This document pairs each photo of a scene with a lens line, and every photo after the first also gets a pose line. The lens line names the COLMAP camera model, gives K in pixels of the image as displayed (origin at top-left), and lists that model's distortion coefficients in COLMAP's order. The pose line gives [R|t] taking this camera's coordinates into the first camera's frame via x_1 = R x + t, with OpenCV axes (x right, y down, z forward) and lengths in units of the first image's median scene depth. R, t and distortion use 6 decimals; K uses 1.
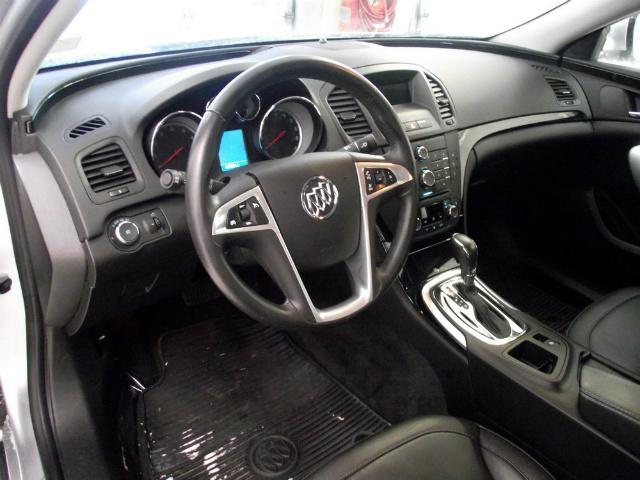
lens RADIAL K [[514.8, 0, 319.2], [0, 514.8, 241.4], [0, 0, 1]] dist [-0.042750, 0.015824]
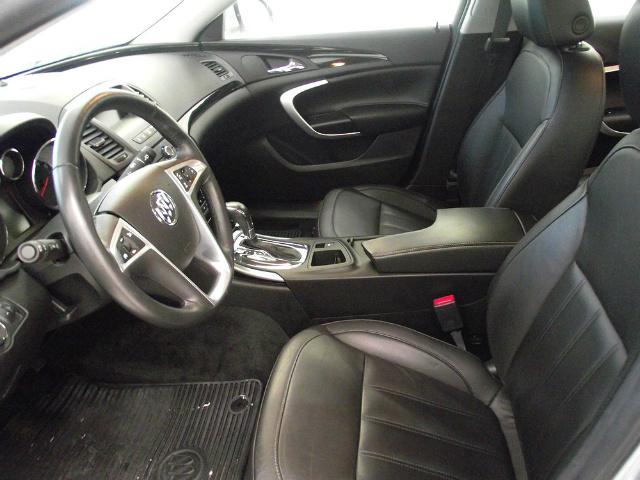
lens RADIAL K [[514.8, 0, 319.2], [0, 514.8, 241.4], [0, 0, 1]] dist [-0.042750, 0.015824]
pose [[0.673387, -0.445959, 0.589636, -0.327264], [0.438573, 0.883042, 0.167003, -0.041330], [-0.595150, 0.146141, 0.790215, -0.051224]]
